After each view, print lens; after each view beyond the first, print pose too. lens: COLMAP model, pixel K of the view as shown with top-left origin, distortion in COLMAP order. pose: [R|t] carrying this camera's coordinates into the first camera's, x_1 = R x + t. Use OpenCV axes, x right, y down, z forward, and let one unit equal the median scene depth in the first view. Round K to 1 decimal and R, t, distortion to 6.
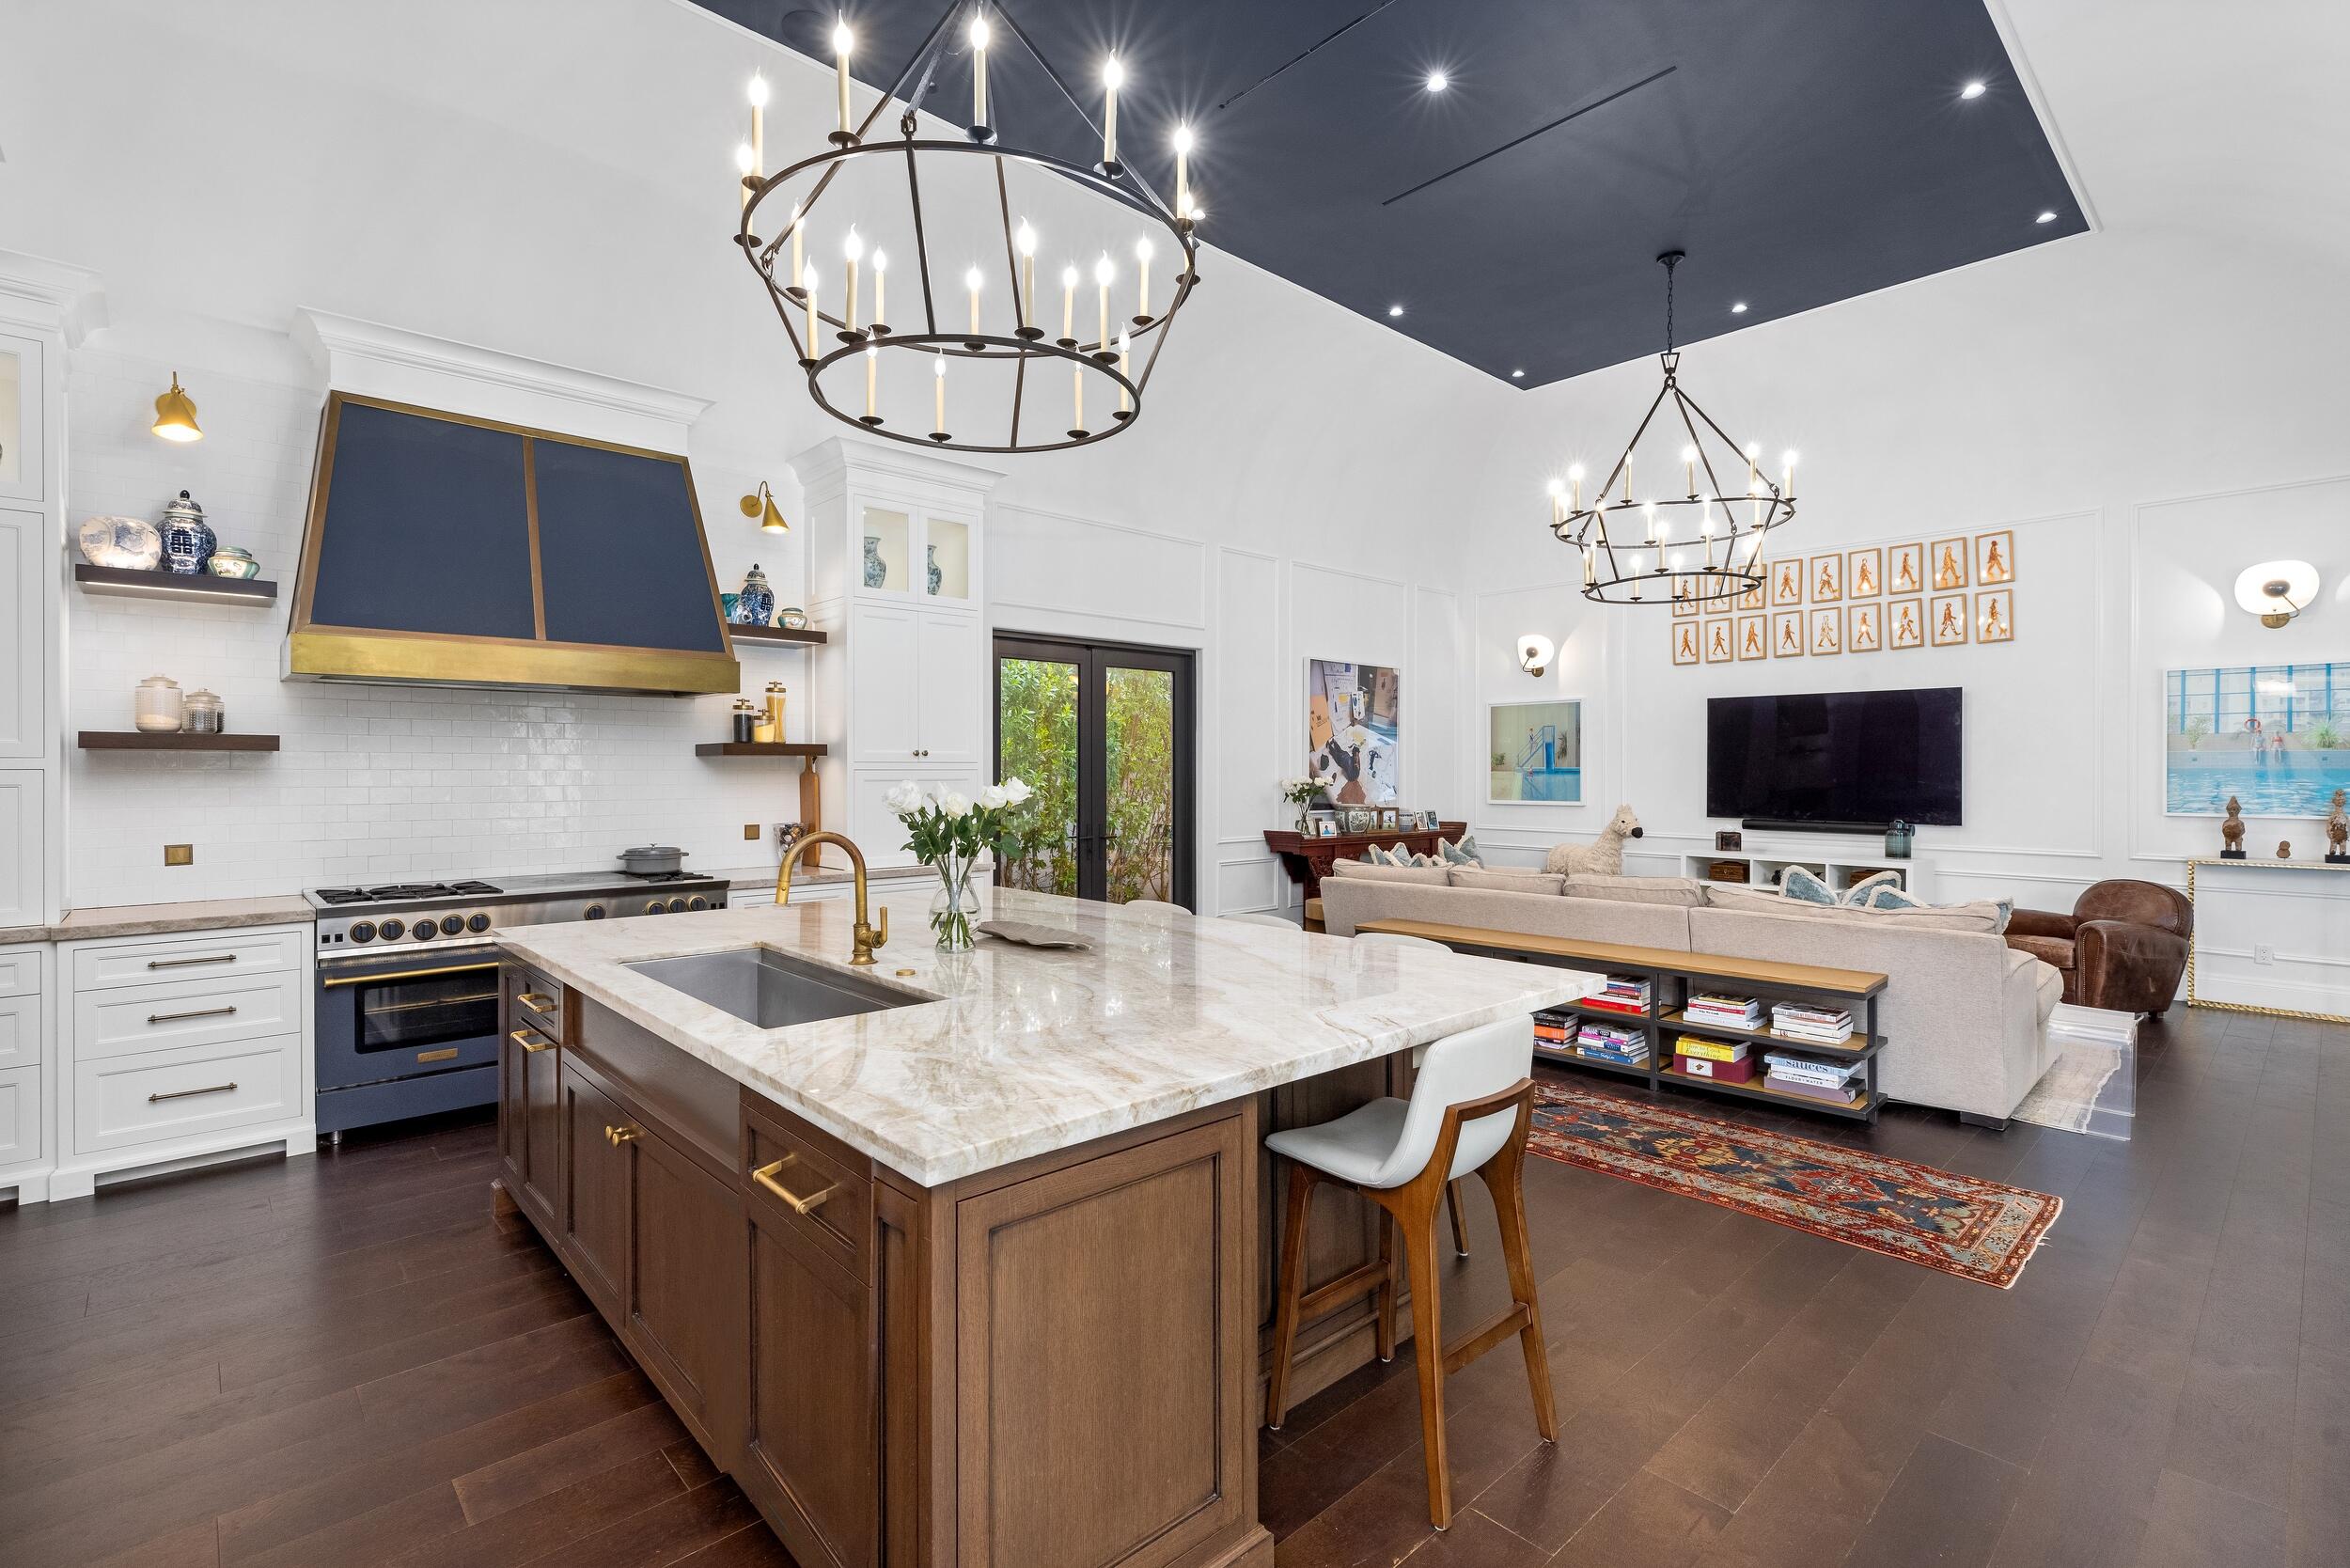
lens RADIAL K [[1077.3, 0, 1163.5], [0, 1077.3, 771.1], [0, 0, 1]] dist [0.003233, -0.000595]
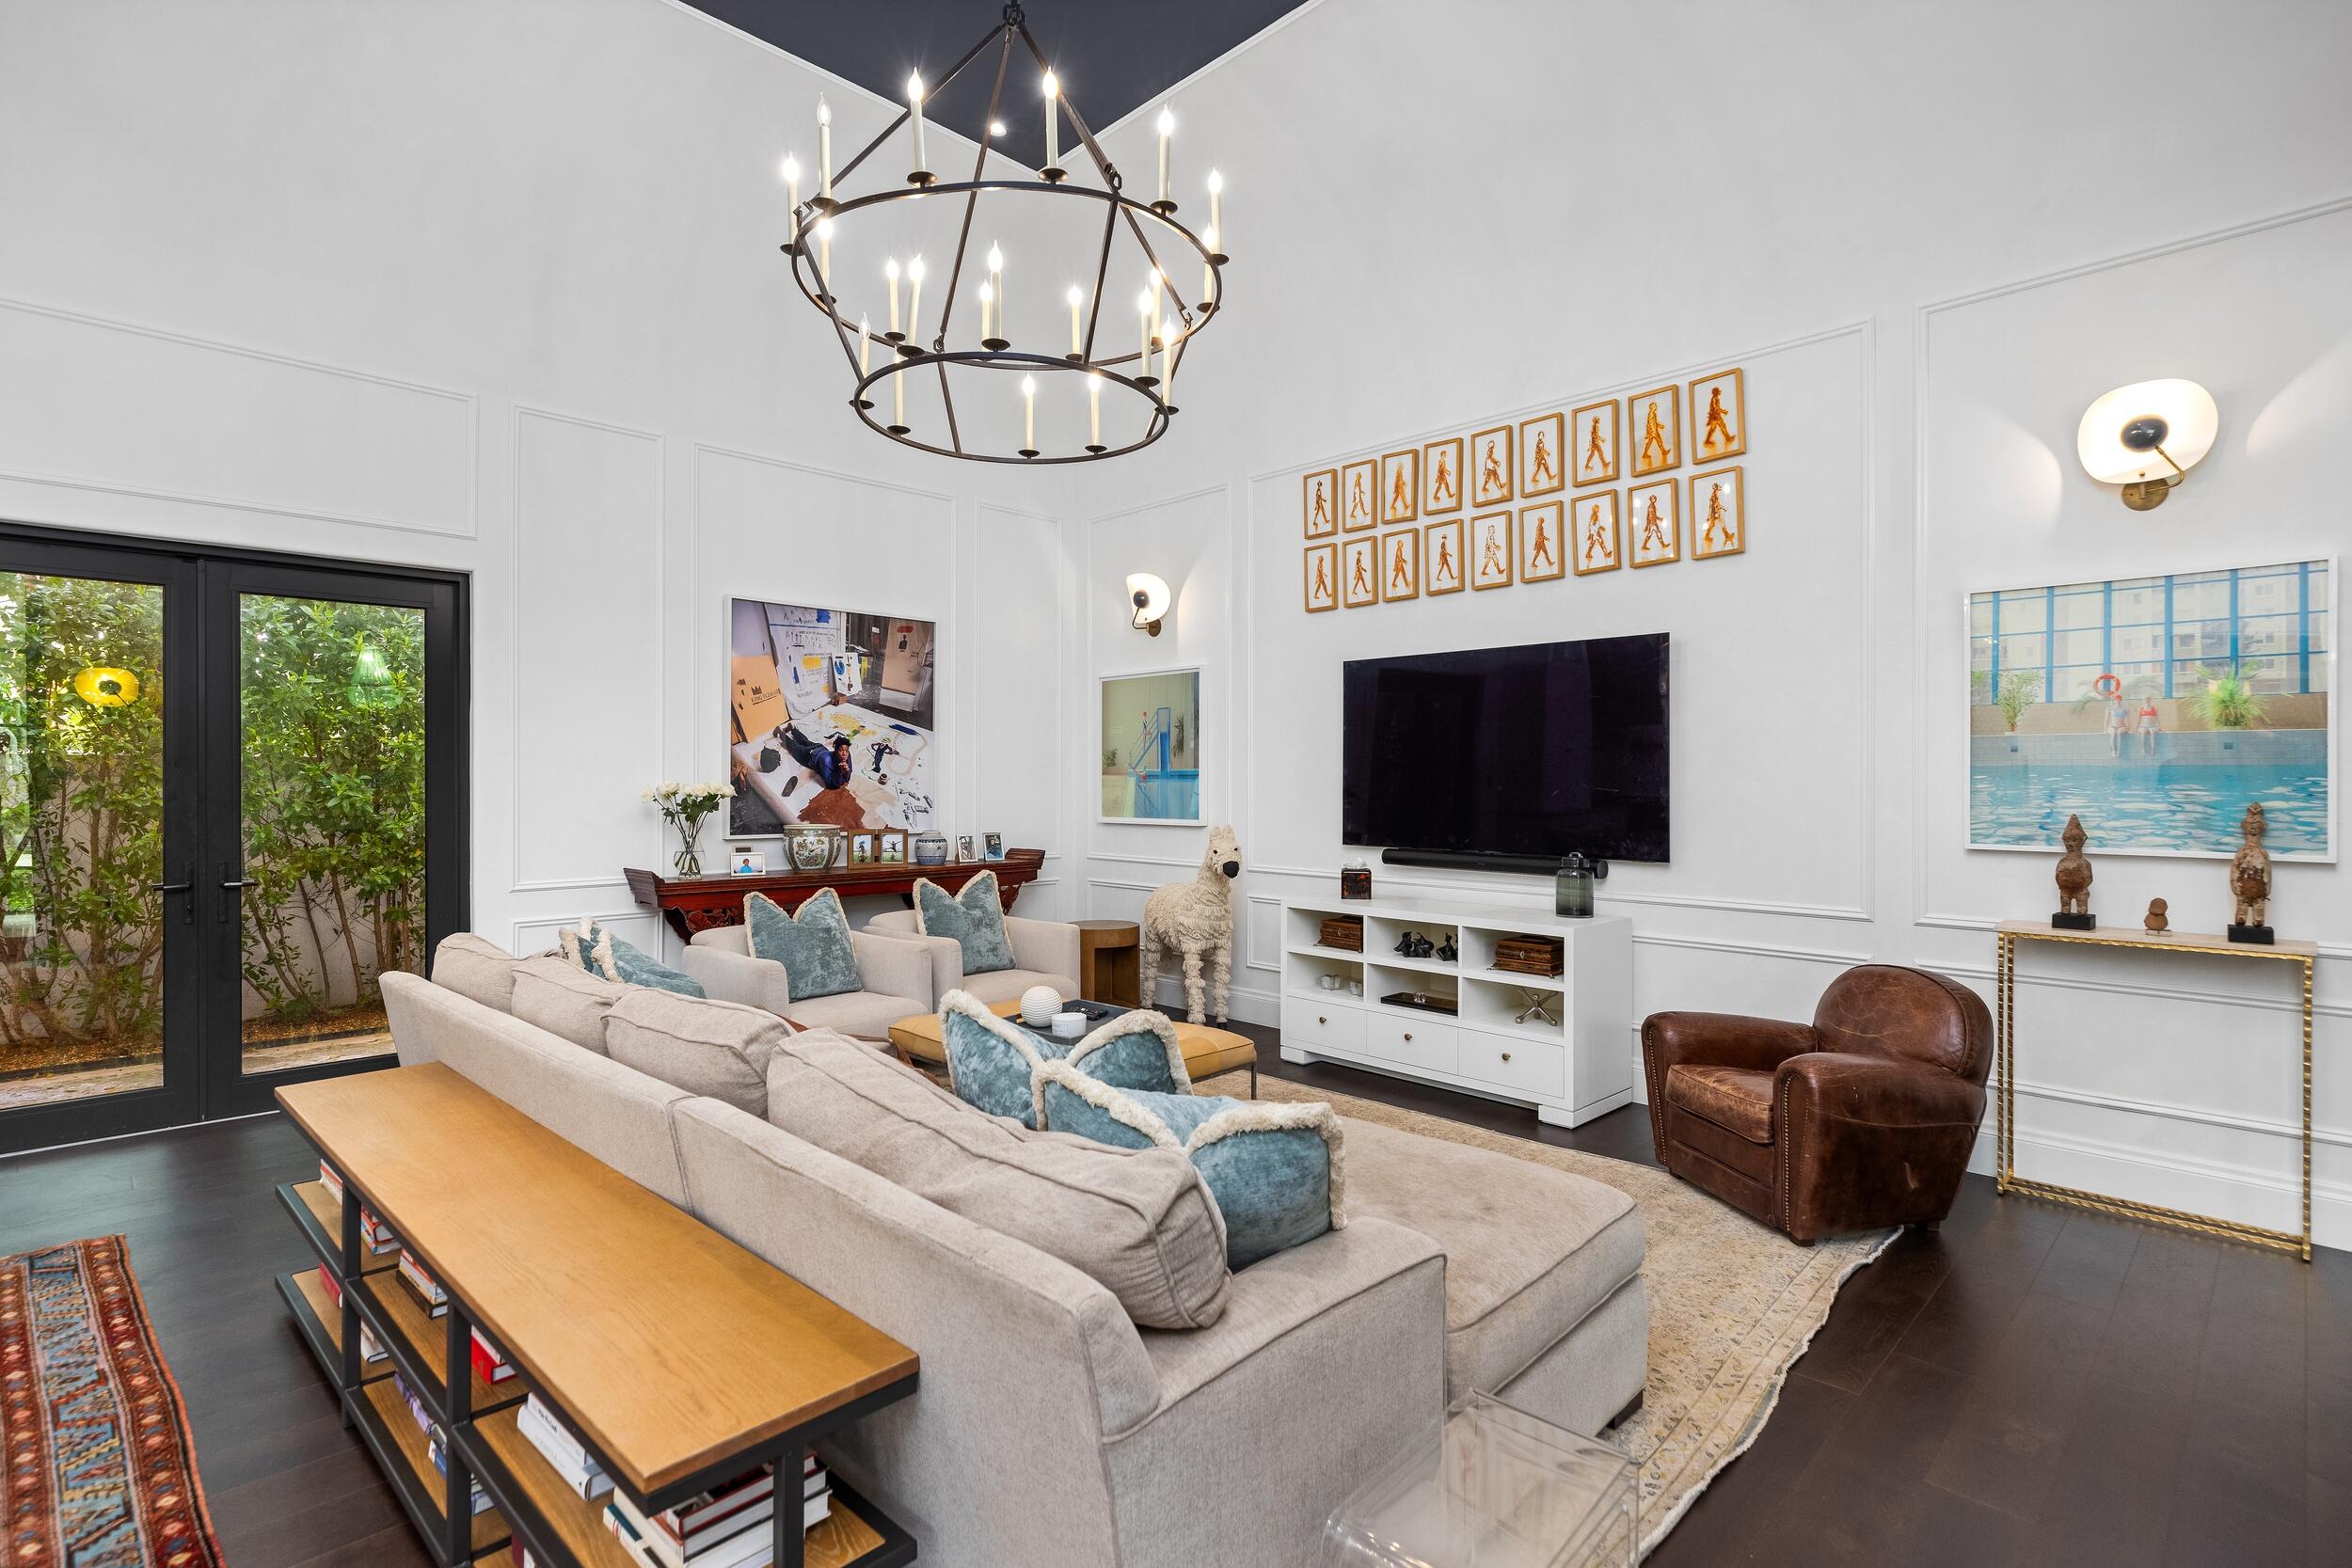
lens RADIAL K [[1117.4, 0, 1179.1], [0, 1117.4, 776.7], [0, 0, 1]] dist [-0.003352, 0.000266]
pose [[0.999338, 0.000415, 0.036386, 0.512820], [-0.000284, 0.999994, -0.003590, 0.005703], [-0.036387, 0.003578, 0.999331, 0.447568]]
